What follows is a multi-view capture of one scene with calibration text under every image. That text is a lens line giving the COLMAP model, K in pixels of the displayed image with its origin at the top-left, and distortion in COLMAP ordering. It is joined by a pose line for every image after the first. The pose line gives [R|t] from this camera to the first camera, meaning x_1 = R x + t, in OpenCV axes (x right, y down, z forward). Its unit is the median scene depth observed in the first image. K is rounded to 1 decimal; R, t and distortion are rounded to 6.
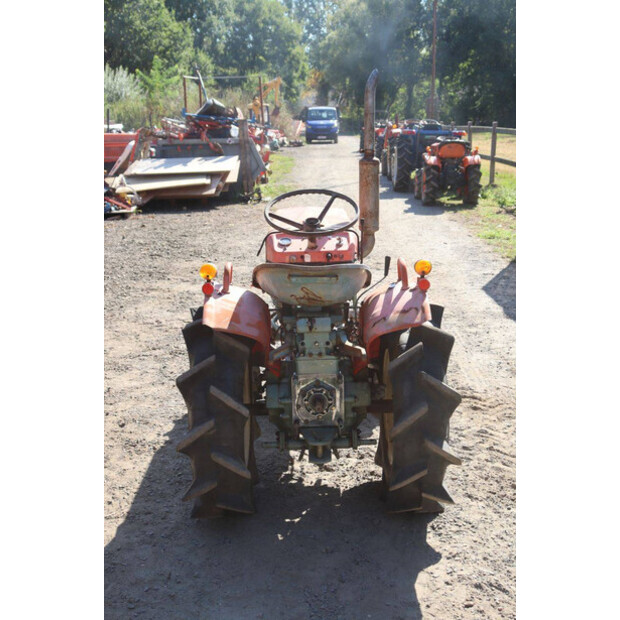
lens RADIAL K [[792.5, 0, 328.6], [0, 792.5, 311.2], [0, 0, 1]] dist [0.040613, 0.058245]
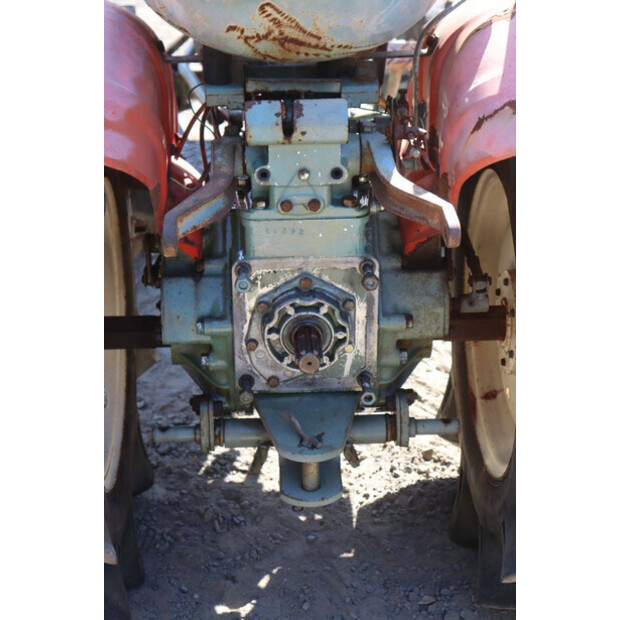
lens RADIAL K [[1248.8, 0, 310.0], [0, 1248.8, 310.0], [0, 0, 1]] dist [0.273244, 0.161423]
pose [[0.999810, 0.006806, 0.018285, -0.021024], [-0.011154, 0.968311, 0.249499, -0.035529], [-0.016008, -0.249656, 0.968202, 0.432478]]
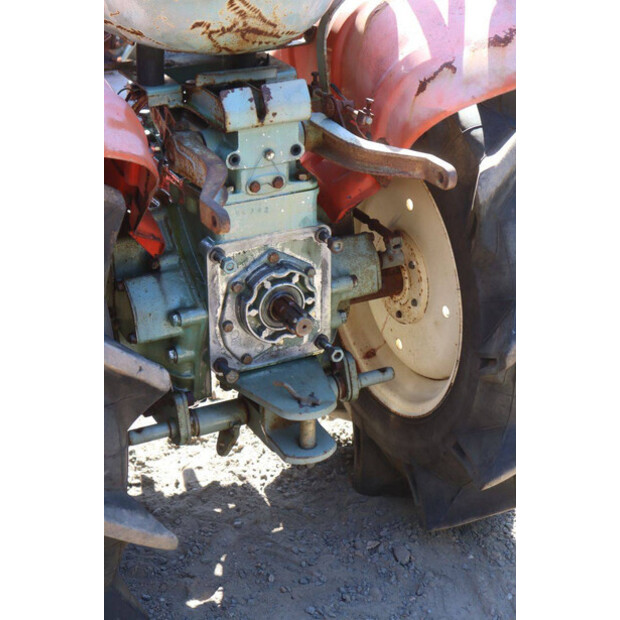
lens RADIAL K [[1318.7, 0, 310.0], [0, 1318.7, 310.0], [0, 0, 1]] dist [0.316735, 0.268541]
pose [[0.906920, -0.166096, 0.387180, -0.235247], [0.084738, 0.972140, 0.218550, -0.020985], [-0.412693, -0.165399, 0.895727, 0.400182]]
